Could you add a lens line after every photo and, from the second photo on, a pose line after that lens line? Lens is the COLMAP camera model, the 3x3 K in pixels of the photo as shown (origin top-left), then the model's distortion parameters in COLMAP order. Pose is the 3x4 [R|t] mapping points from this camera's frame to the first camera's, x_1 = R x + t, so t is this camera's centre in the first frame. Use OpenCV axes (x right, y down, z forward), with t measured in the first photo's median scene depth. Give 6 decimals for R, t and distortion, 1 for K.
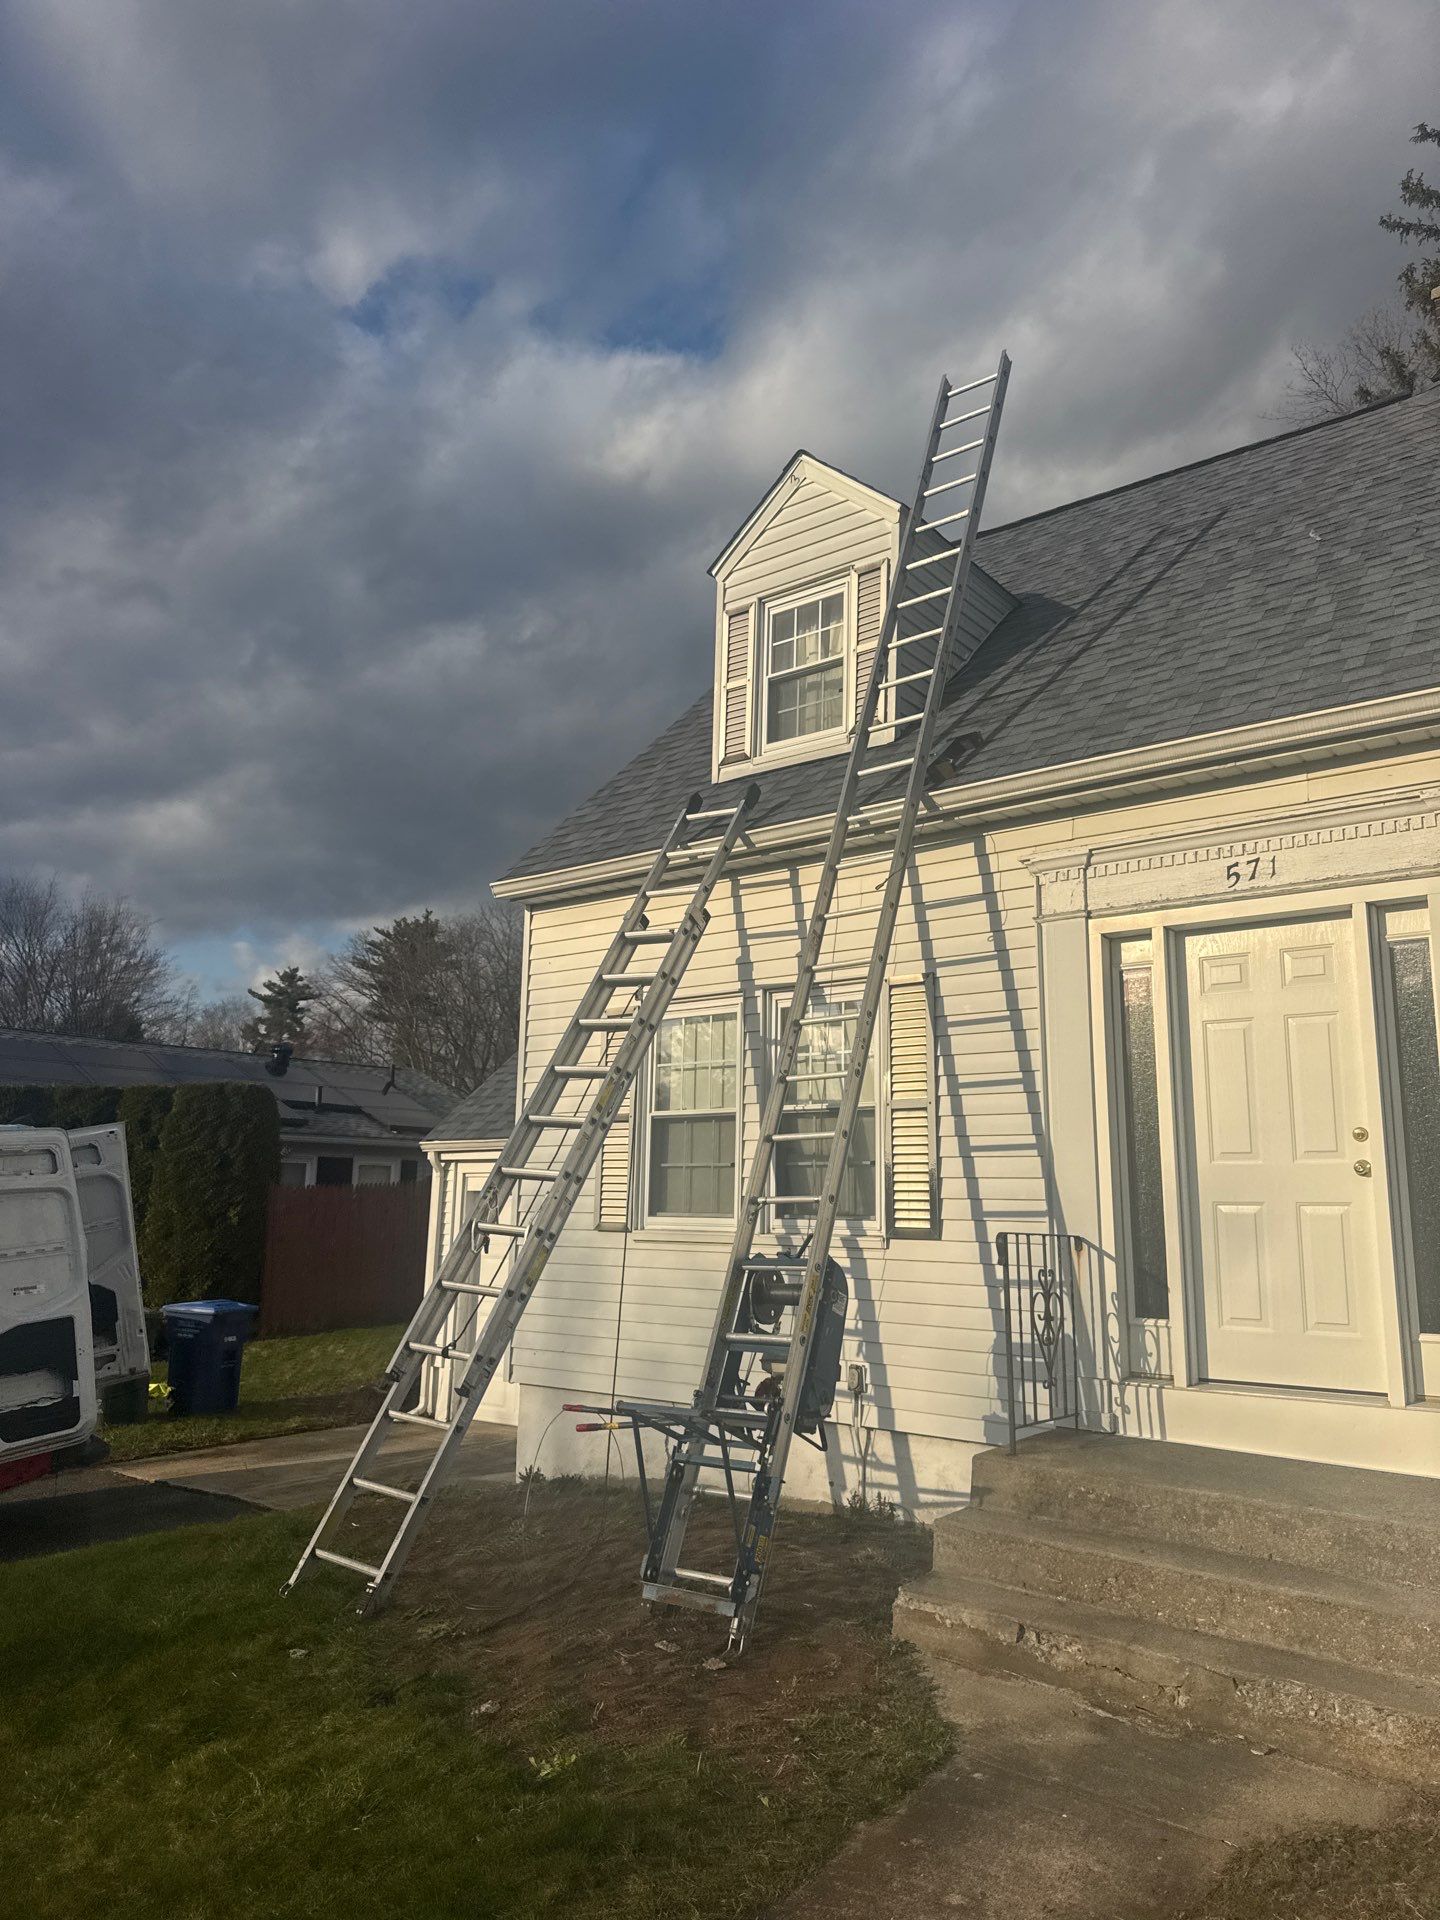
lens RADIAL K [[1413.5, 0, 710.4], [0, 1413.5, 963.1], [0, 0, 1]] dist [0.089983, -0.115235]
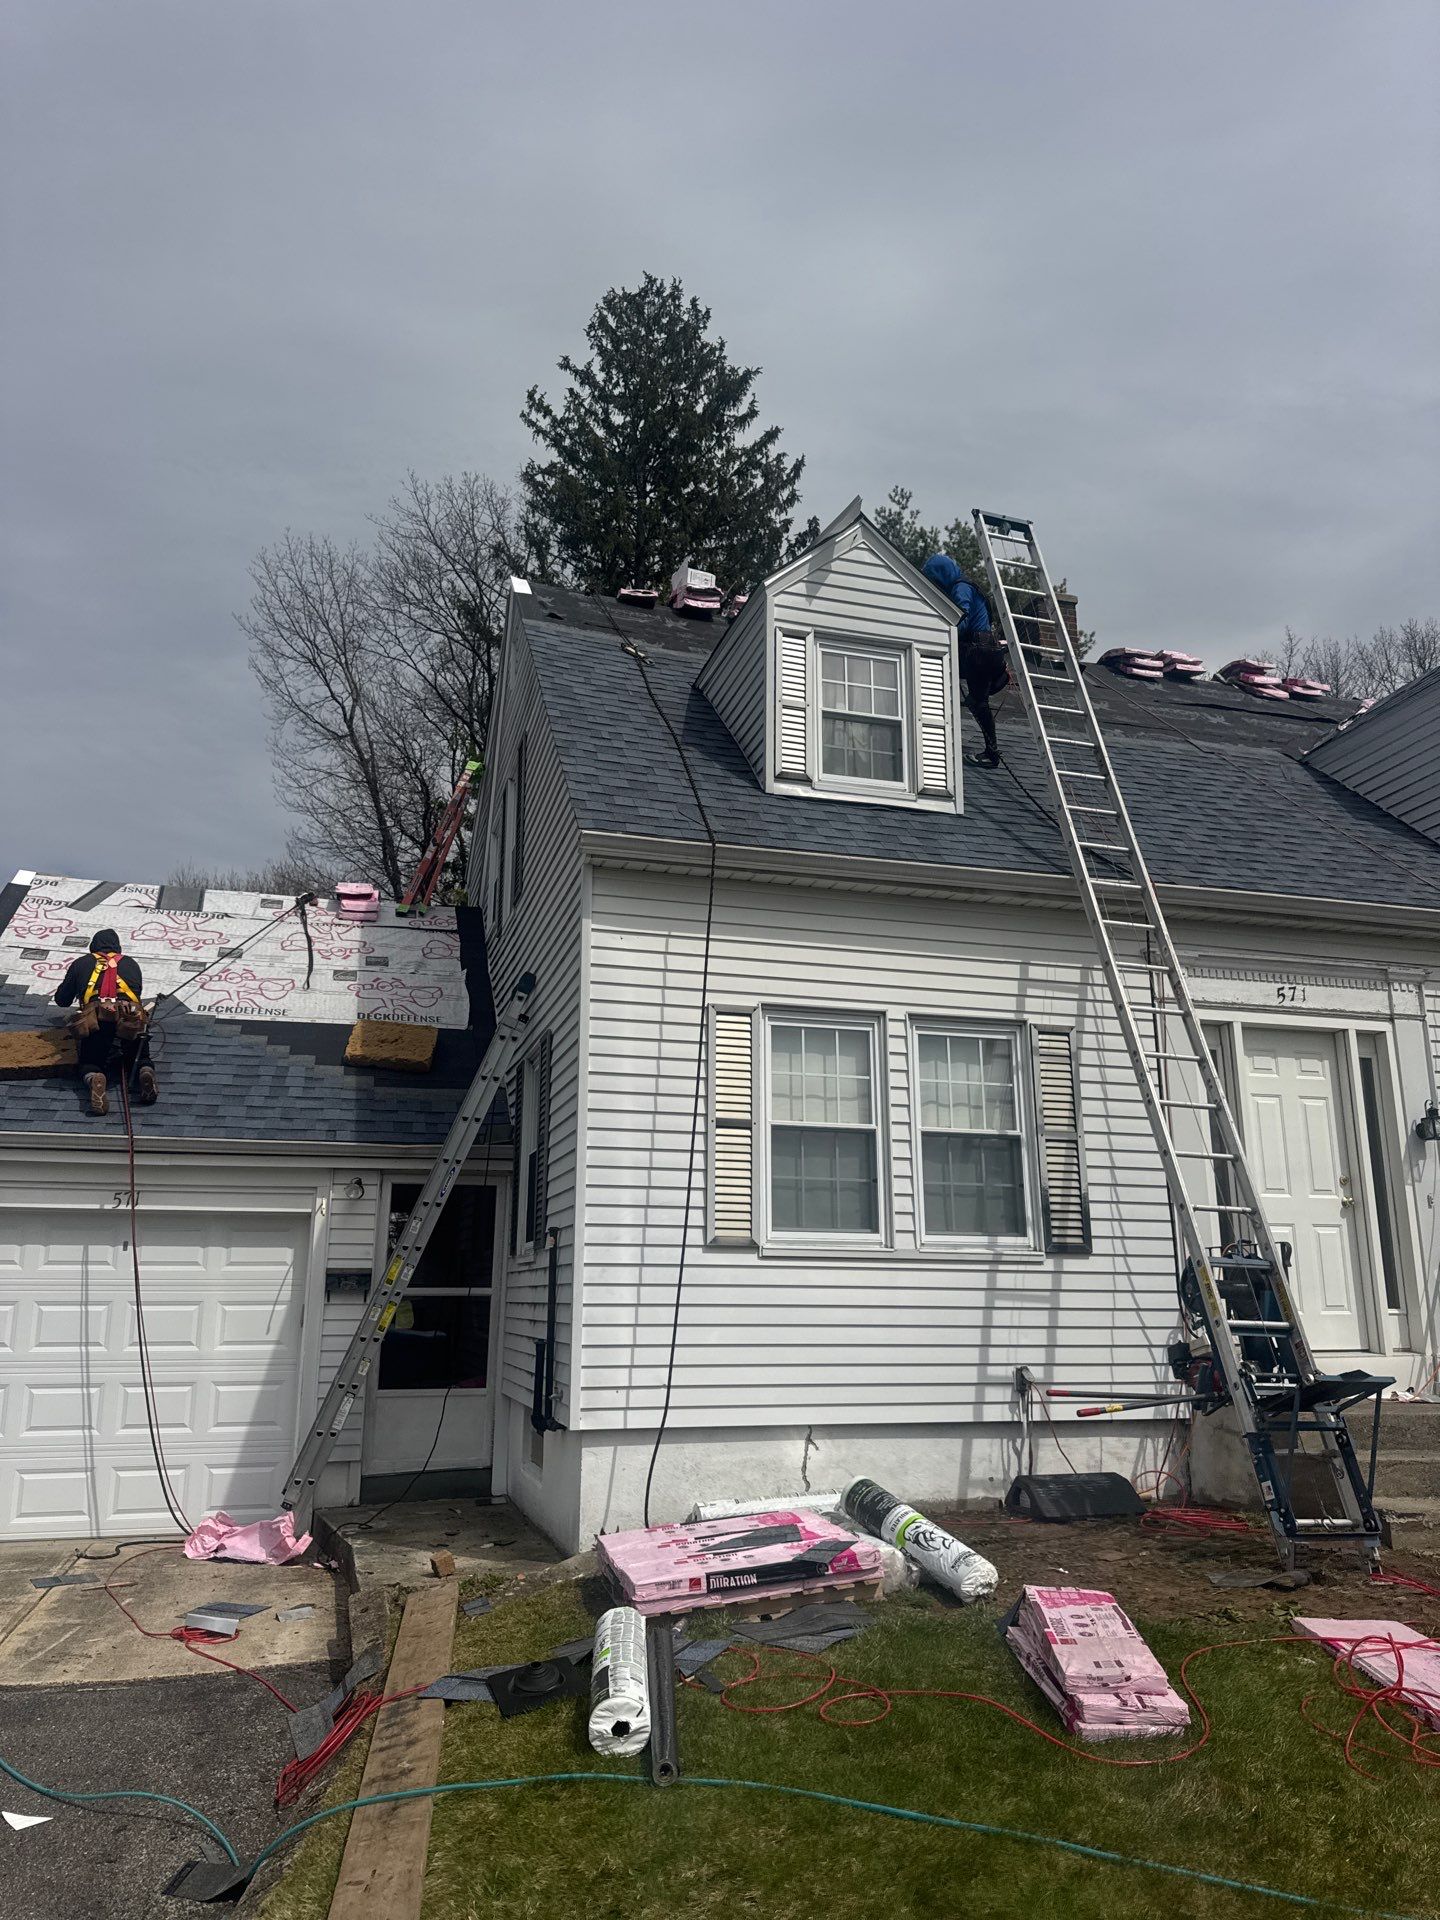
lens RADIAL K [[1333.8, 0, 693.3], [0, 1333.8, 977.3], [0, 0, 1]] dist [0.130893, -0.203852]
pose [[0.565034, 0.160841, 0.809239, -0.857407], [-0.143109, 0.985053, -0.095863, 0.108411], [-0.812562, -0.061644, 0.579606, 0.552707]]
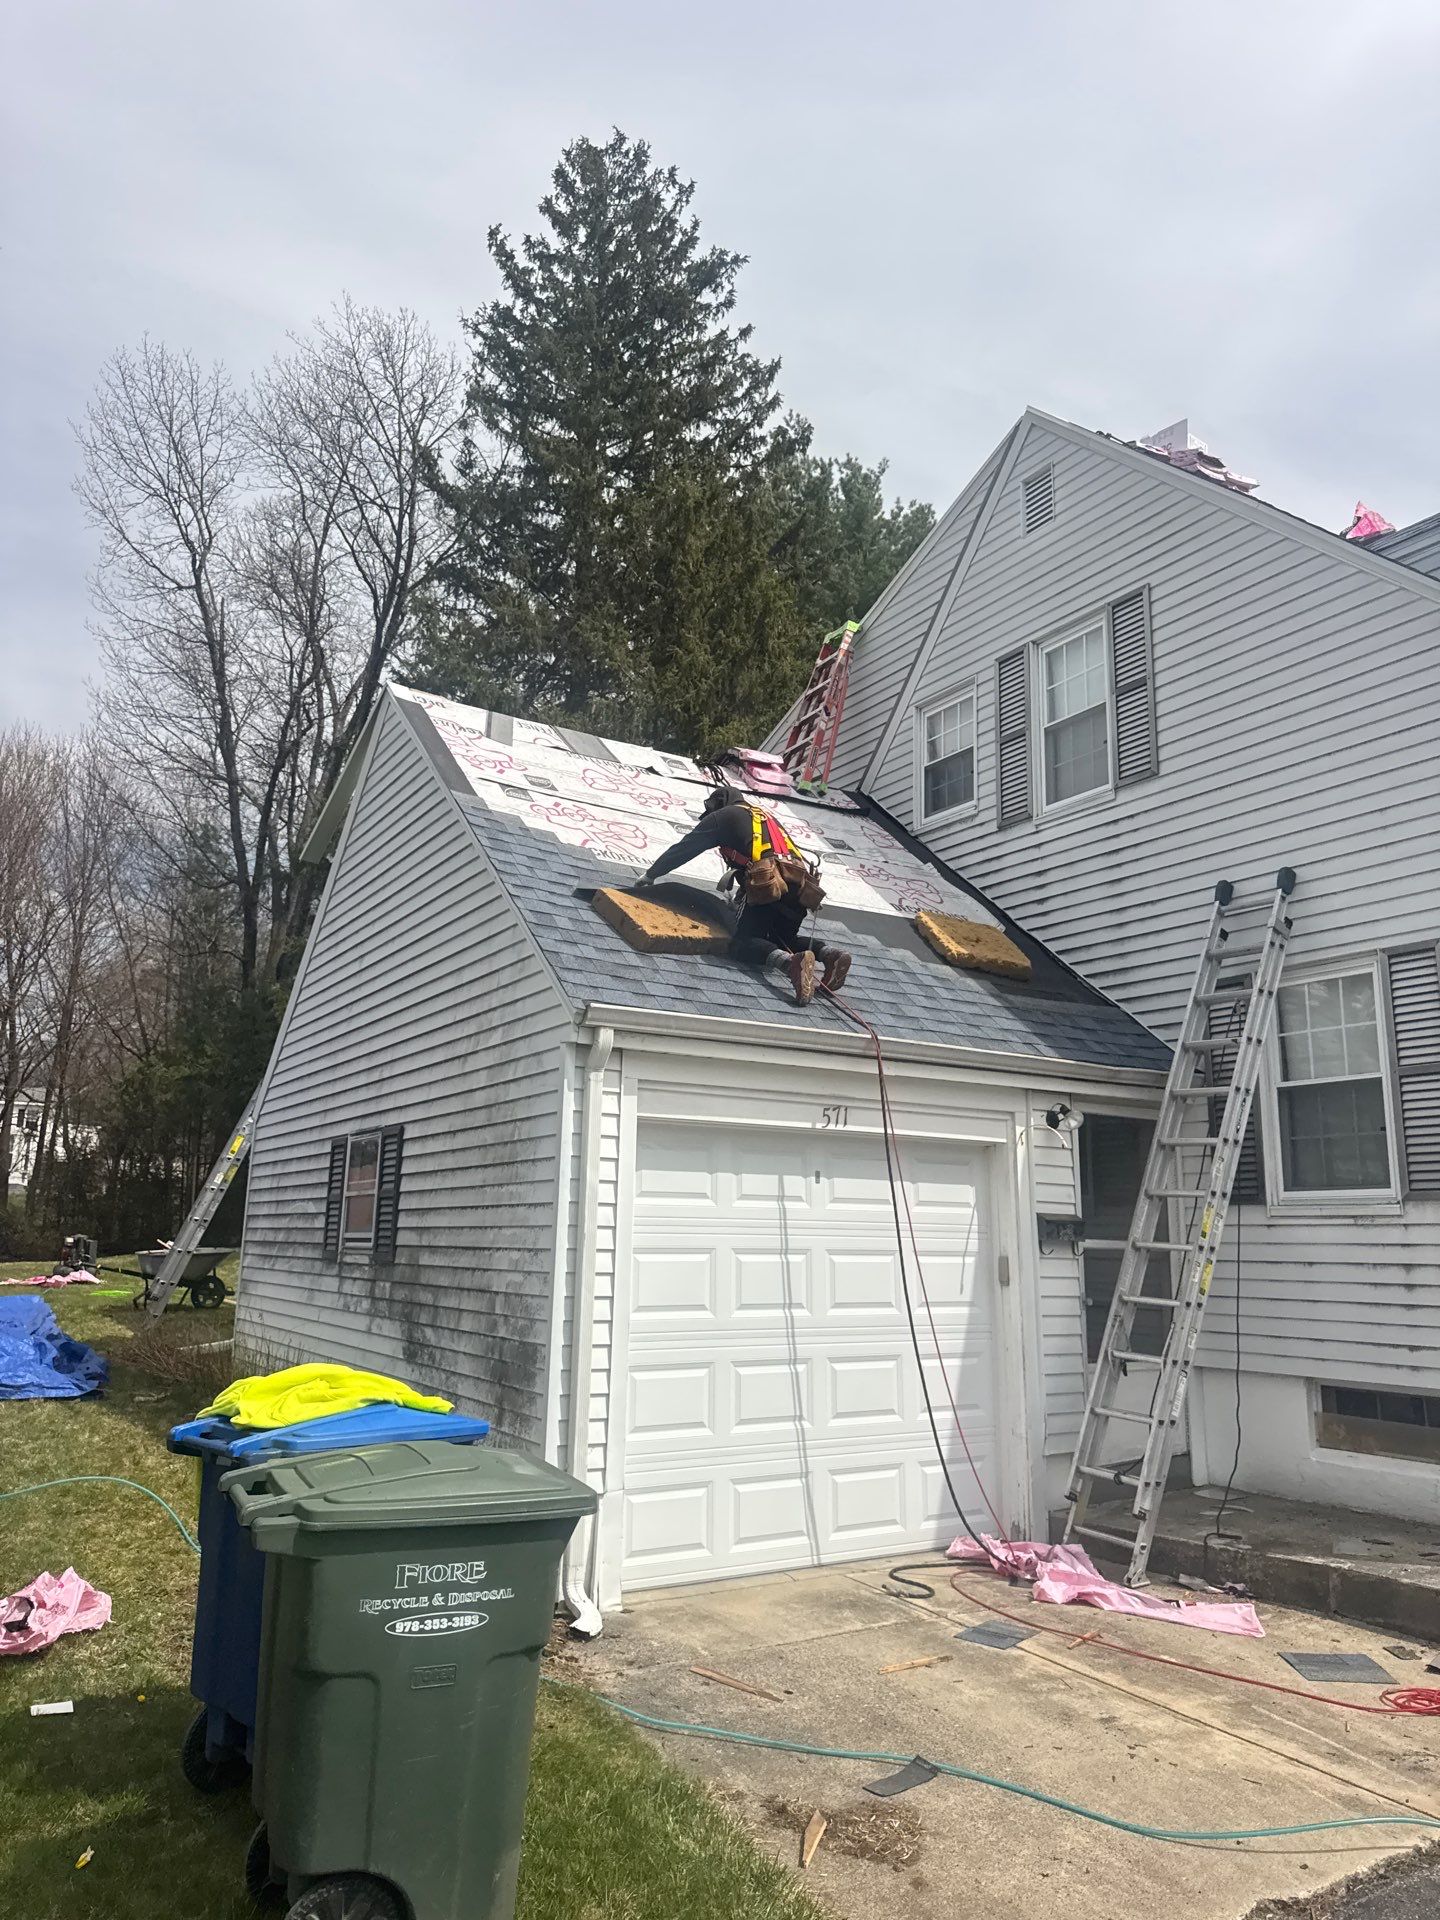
lens RADIAL K [[1346.2, 0, 717.0], [0, 1346.2, 932.5], [0, 0, 1]] dist [0.077580, -0.000276]
pose [[0.318350, 0.183712, 0.930002, -1.037833], [-0.188683, 0.973693, -0.127755, 0.263922], [-0.929006, -0.134805, 0.344638, 1.390324]]
